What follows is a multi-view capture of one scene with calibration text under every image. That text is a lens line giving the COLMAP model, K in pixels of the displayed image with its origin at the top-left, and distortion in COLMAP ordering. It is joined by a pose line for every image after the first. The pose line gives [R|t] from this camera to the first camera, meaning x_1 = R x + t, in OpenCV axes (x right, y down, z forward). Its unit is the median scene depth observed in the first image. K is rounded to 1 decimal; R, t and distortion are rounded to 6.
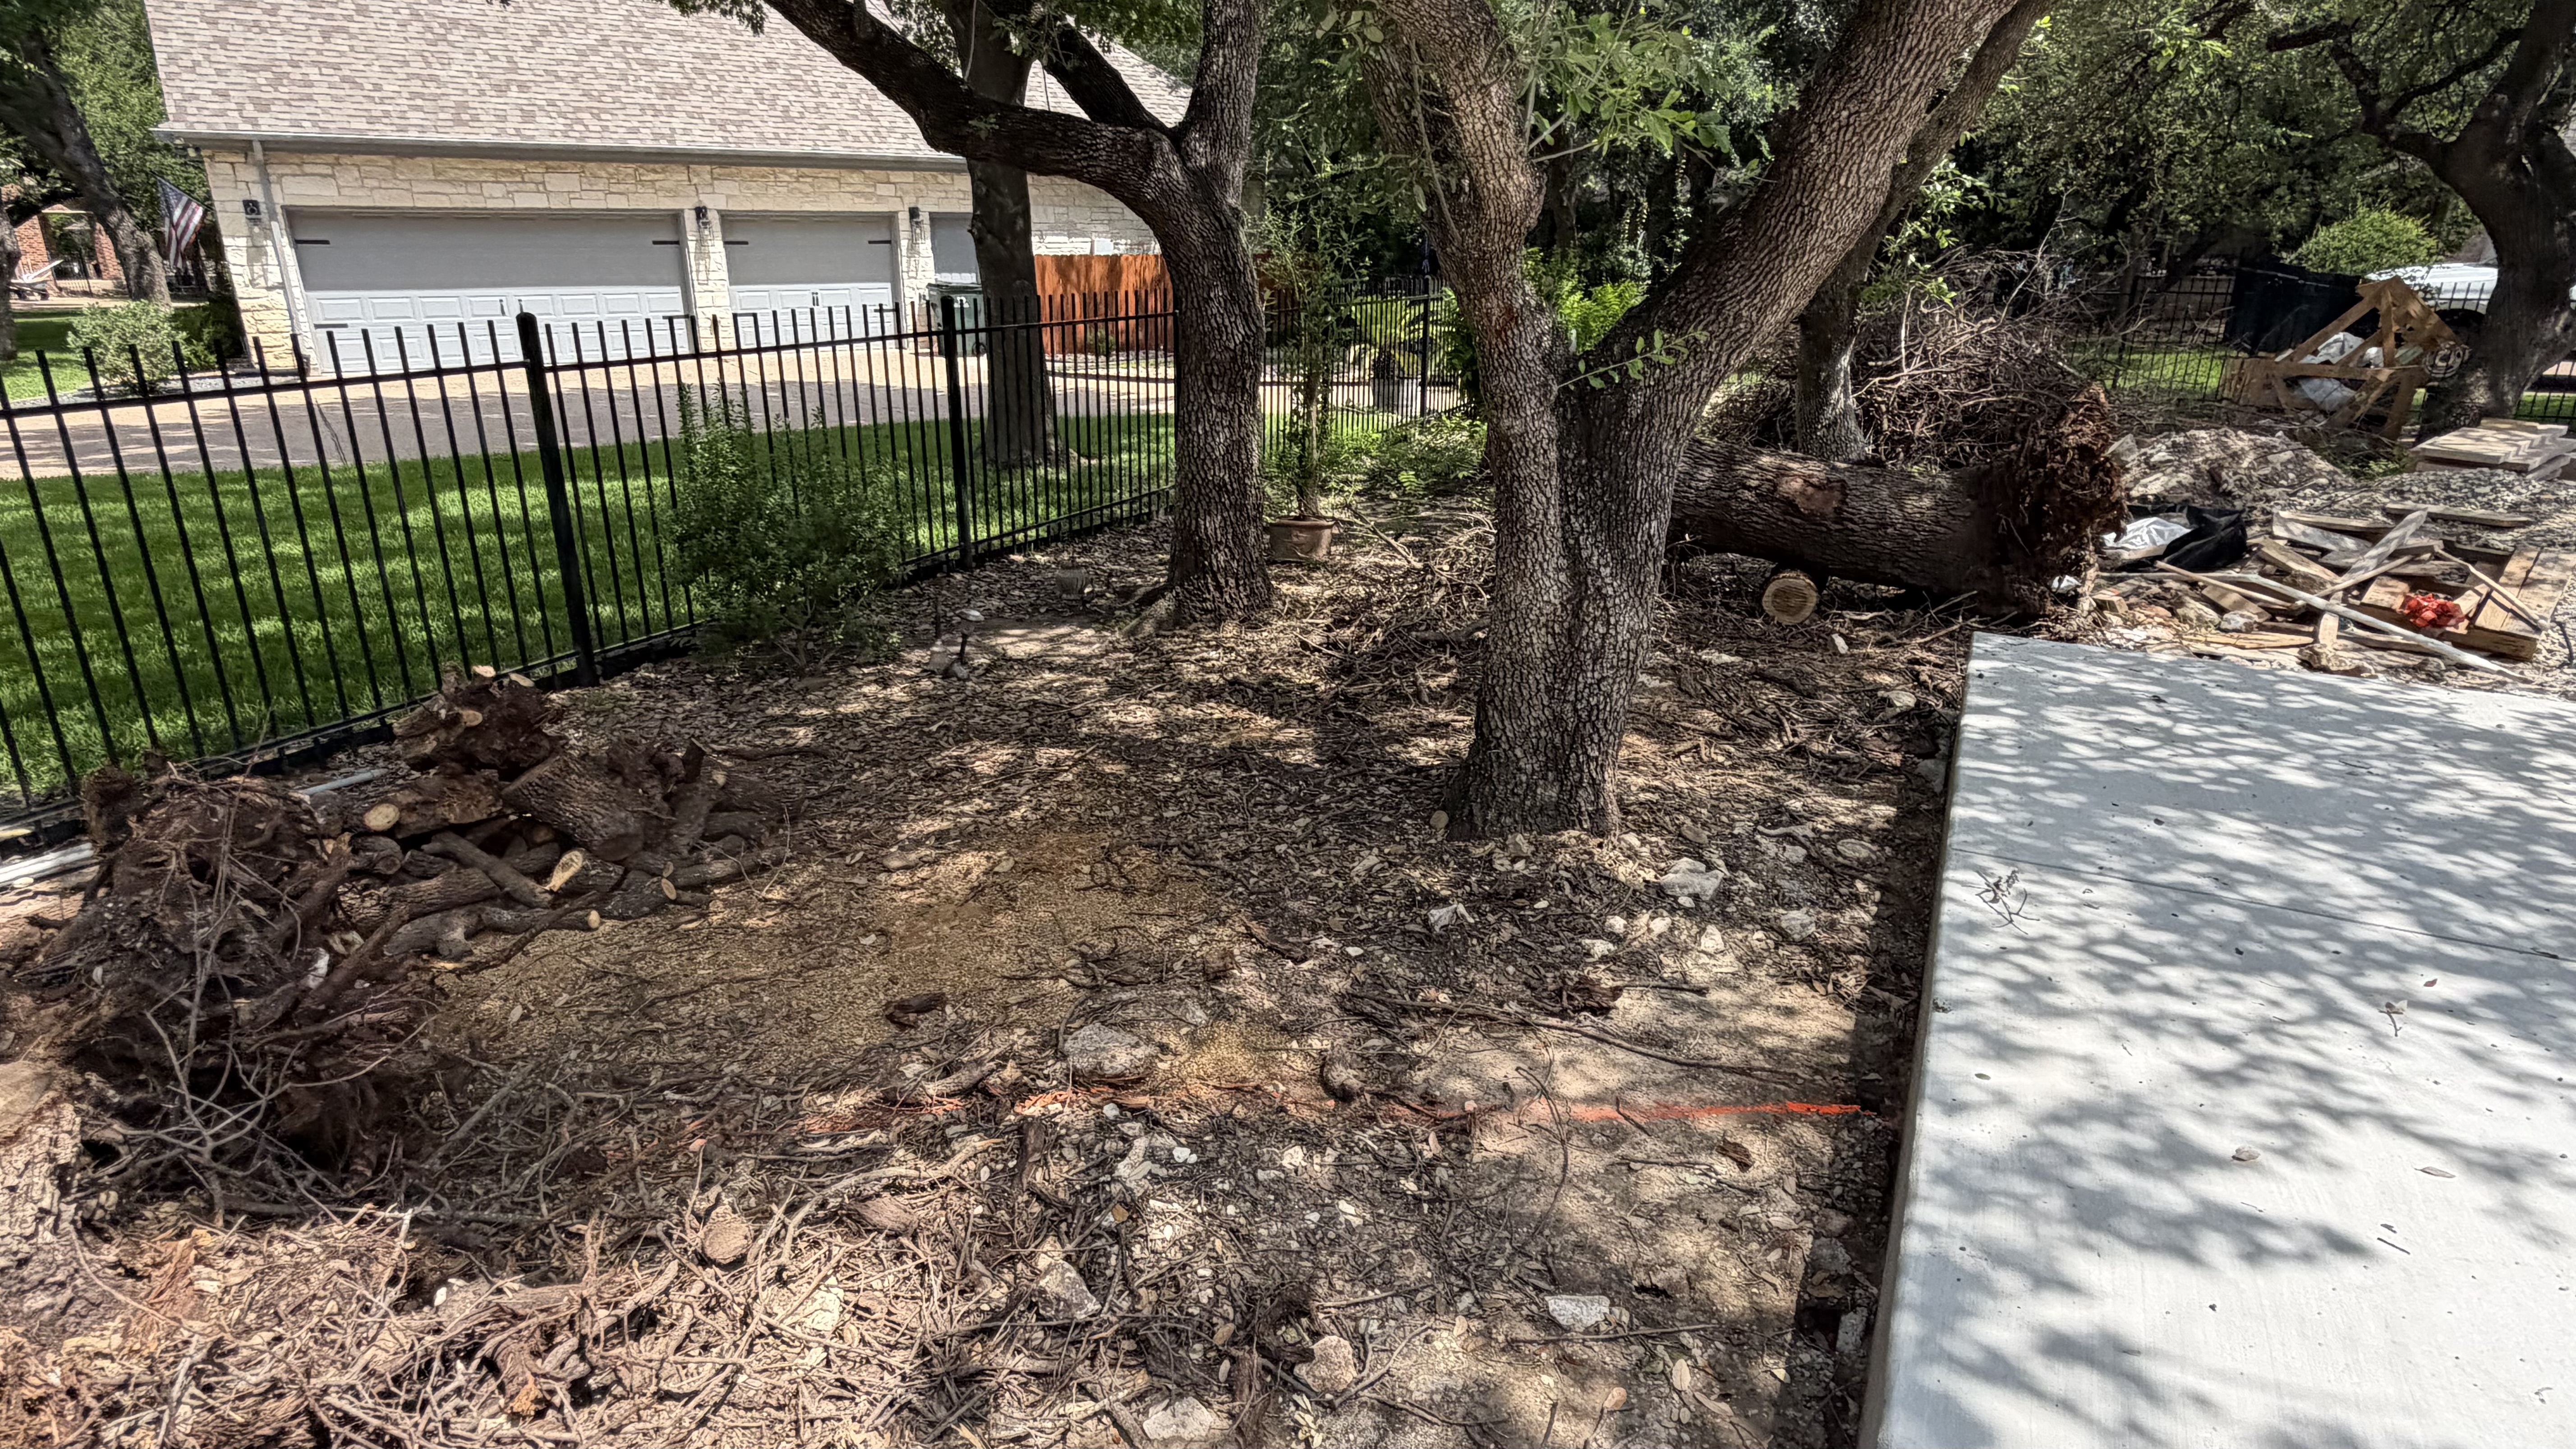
lens RADIAL K [[1357.0, 0, 1284.7], [0, 1357.0, 721.0], [0, 0, 1]] dist [-0.001036, -0.000366]
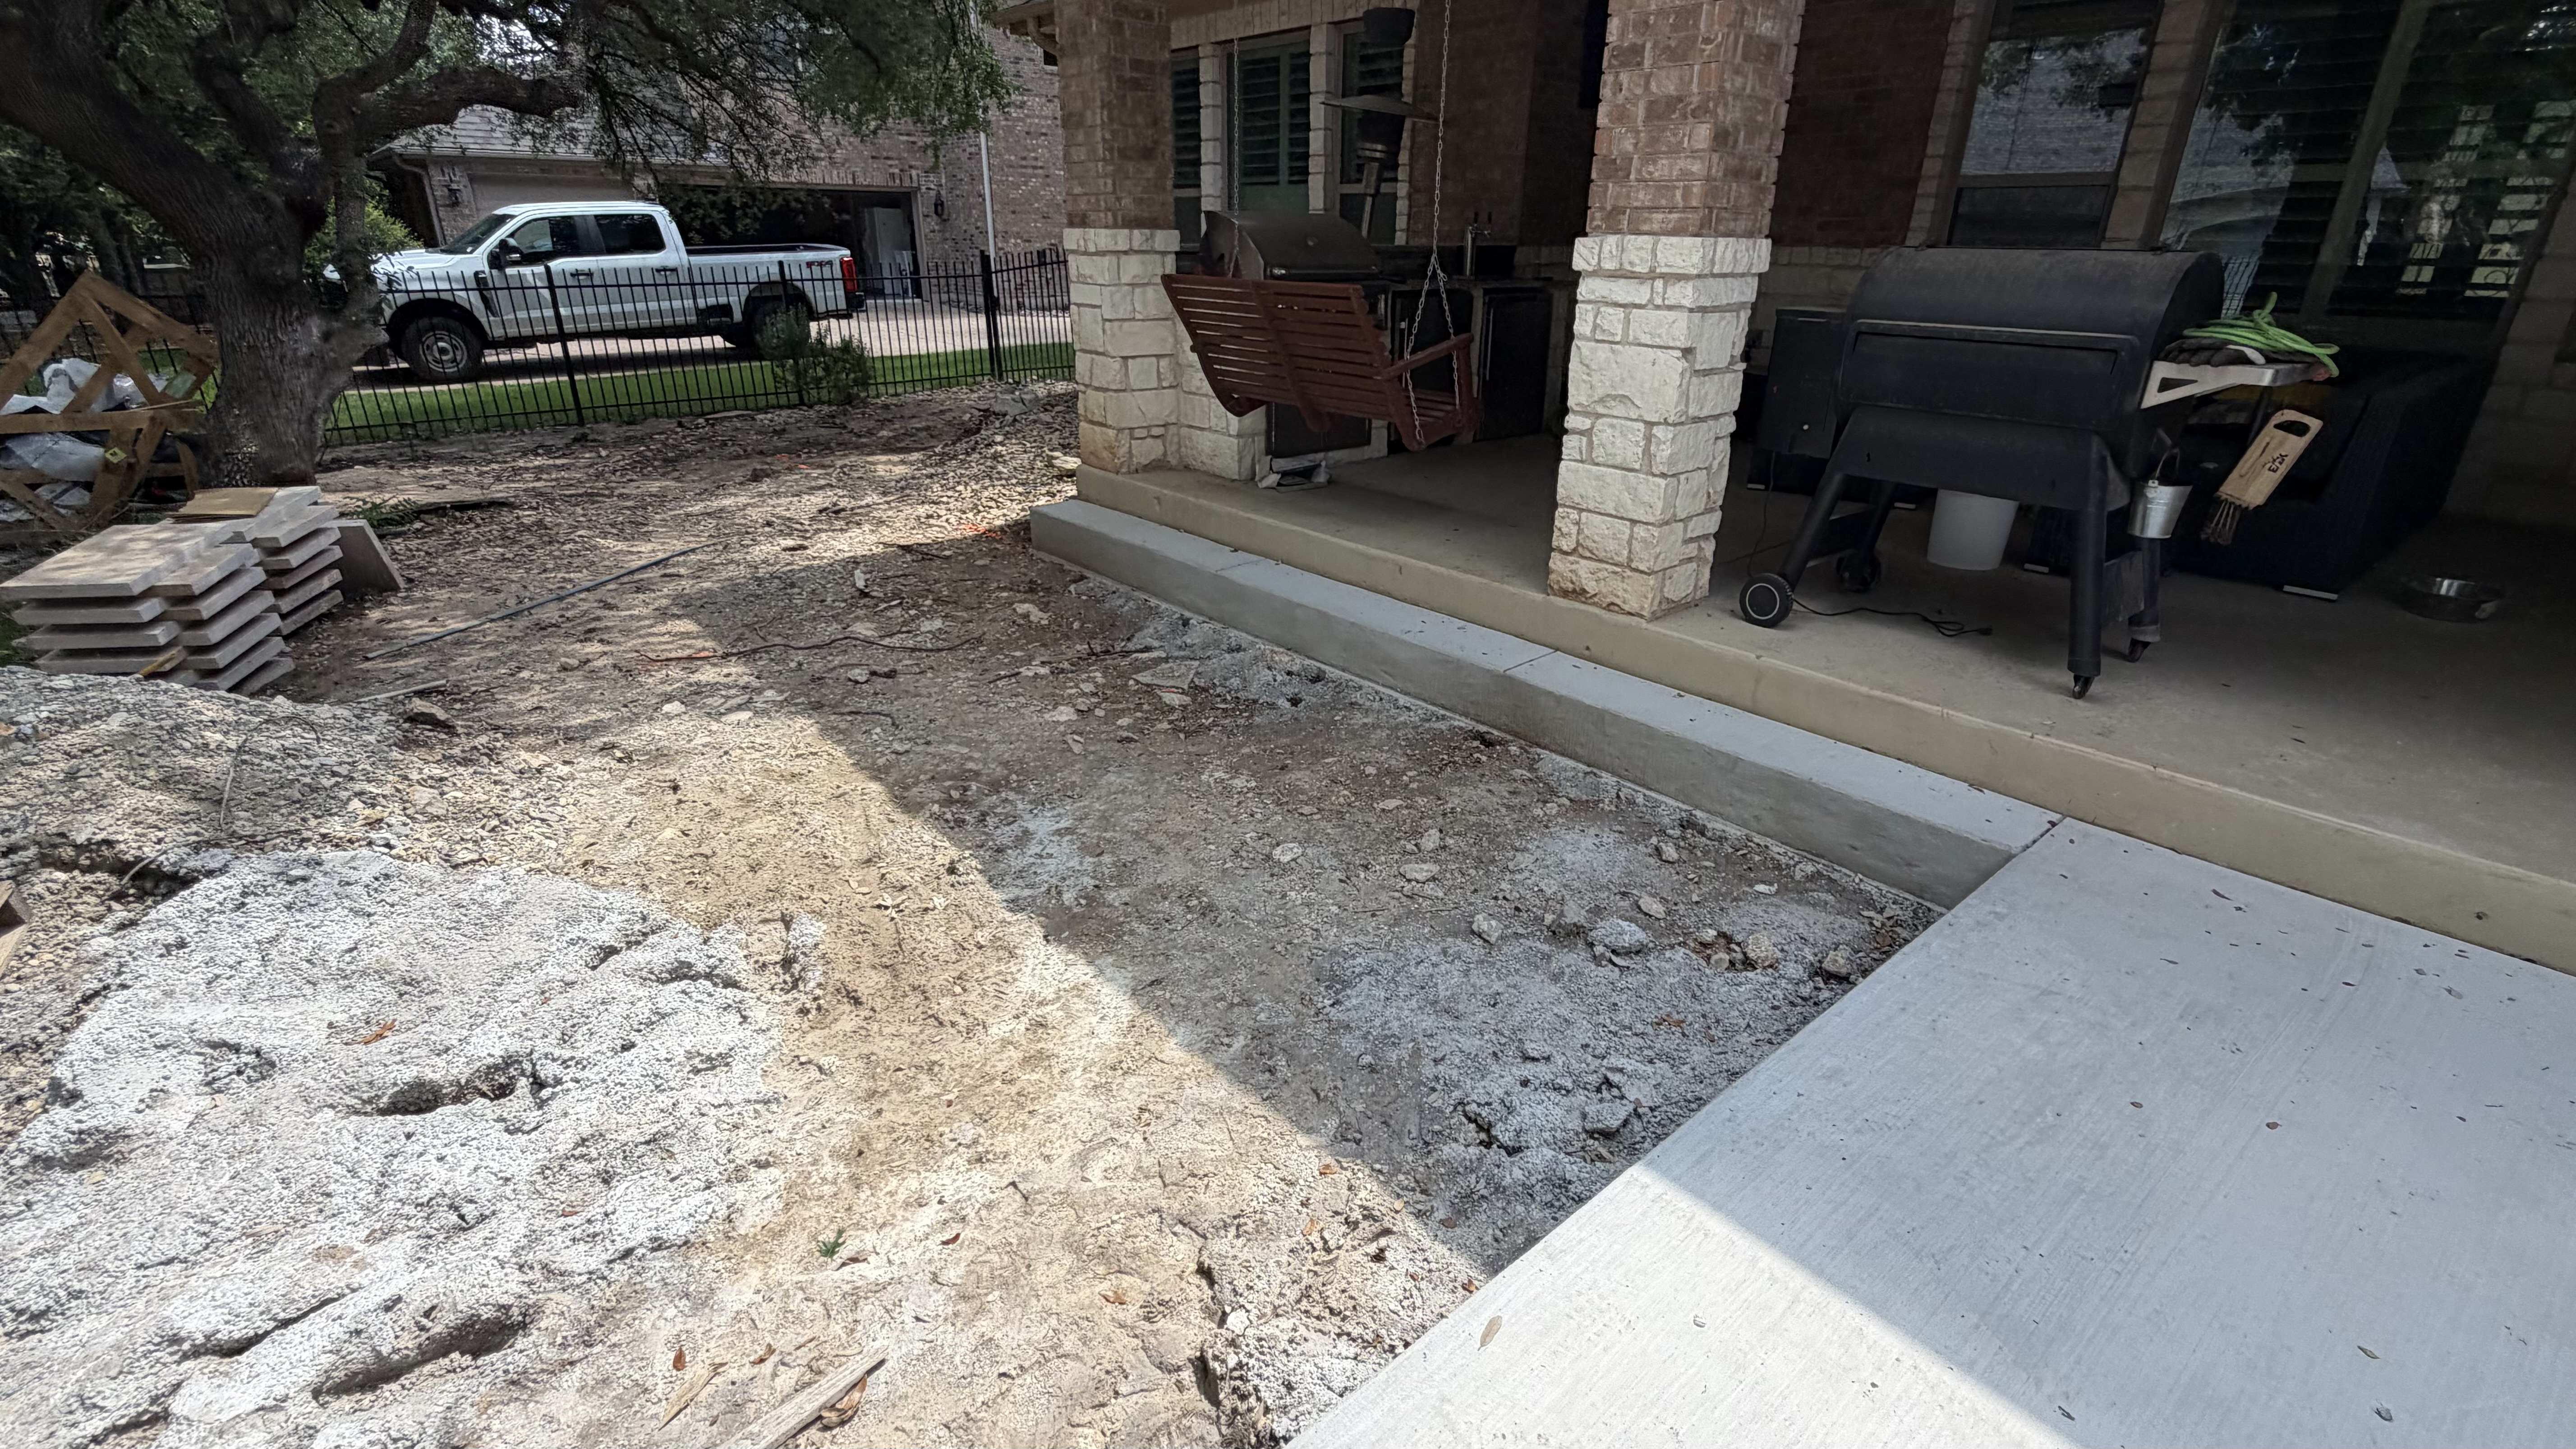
lens RADIAL K [[1166.7, 0, 1296.3], [0, 1166.7, 731.2], [0, 0, 1]] dist [0.000168, -0.000728]
pose [[0.379679, -0.365598, 0.849813, 0.734311], [0.307991, 0.916151, 0.256533, -0.127481], [-0.872345, 0.164335, 0.460444, 0.385085]]
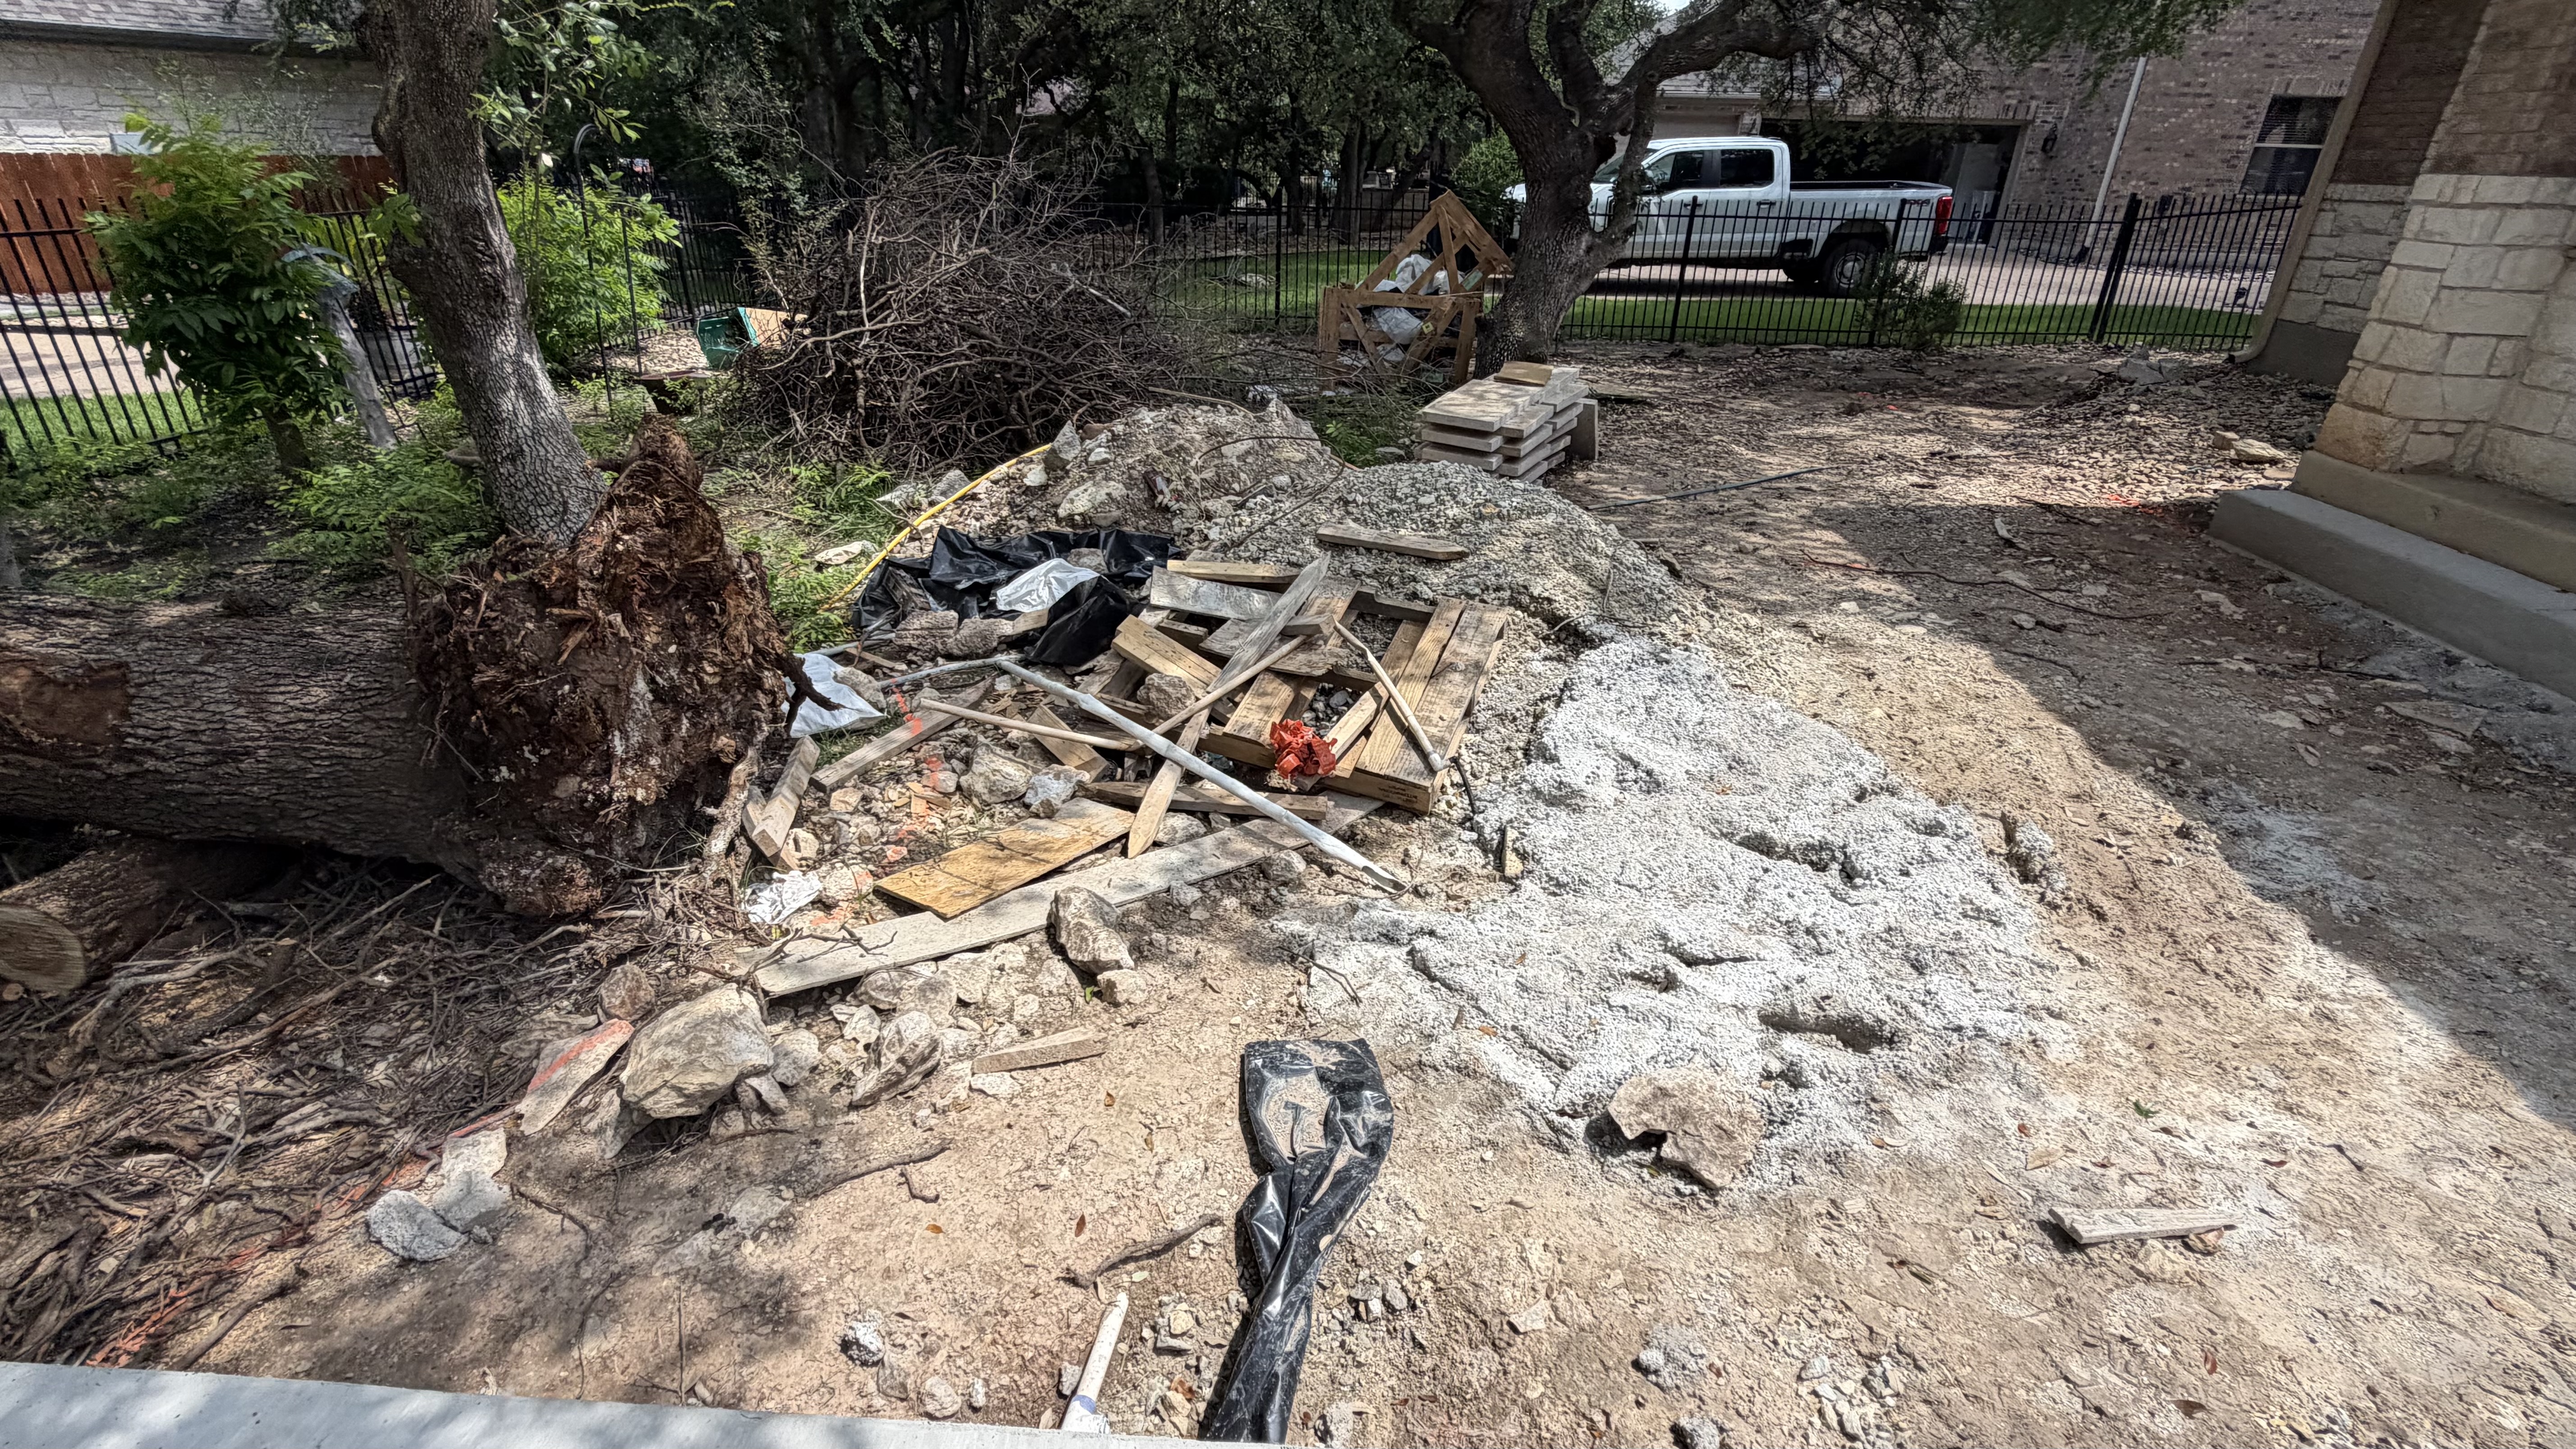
lens RADIAL K [[1166.7, 0, 1289.0], [0, 1166.7, 729.8], [0, 0, 1]] dist [0.000168, -0.000728]
pose [[0.913148, -0.168924, 0.370978, 0.569259], [0.123197, 0.981900, 0.143859, -0.150348], [-0.388565, -0.085661, 0.917431, 0.446666]]
